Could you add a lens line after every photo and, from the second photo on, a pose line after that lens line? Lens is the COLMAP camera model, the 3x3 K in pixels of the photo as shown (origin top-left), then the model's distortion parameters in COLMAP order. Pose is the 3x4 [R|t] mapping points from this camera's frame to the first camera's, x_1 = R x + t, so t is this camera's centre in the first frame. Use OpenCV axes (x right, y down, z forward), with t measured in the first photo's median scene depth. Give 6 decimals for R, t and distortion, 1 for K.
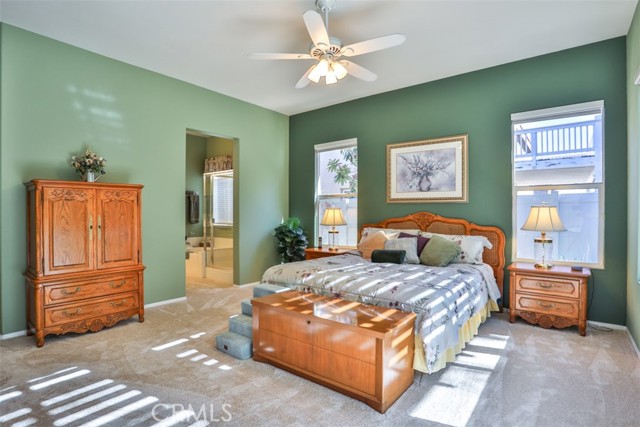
lens RADIAL K [[329.8, 0, 317.2], [0, 329.8, 214.3], [0, 0, 1]] dist [-0.068049, 0.030643]
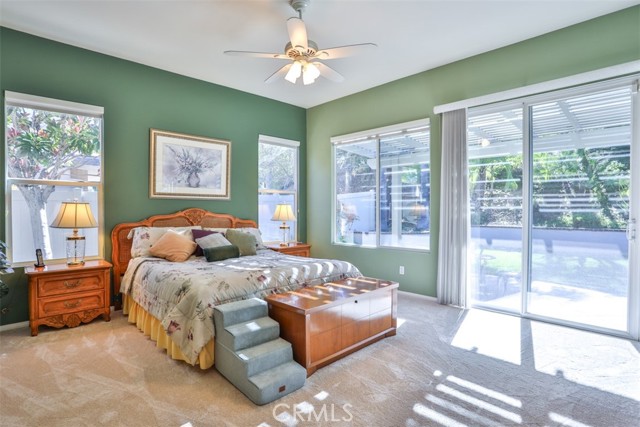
lens RADIAL K [[329.8, 0, 317.9], [0, 329.8, 210.0], [0, 0, 1]] dist [-0.068049, 0.030643]
pose [[0.137302, -0.003019, 0.990525, -0.604737], [0.007013, 0.999973, 0.002075, -0.000852], [-0.990504, 0.006662, 0.137320, 0.489947]]
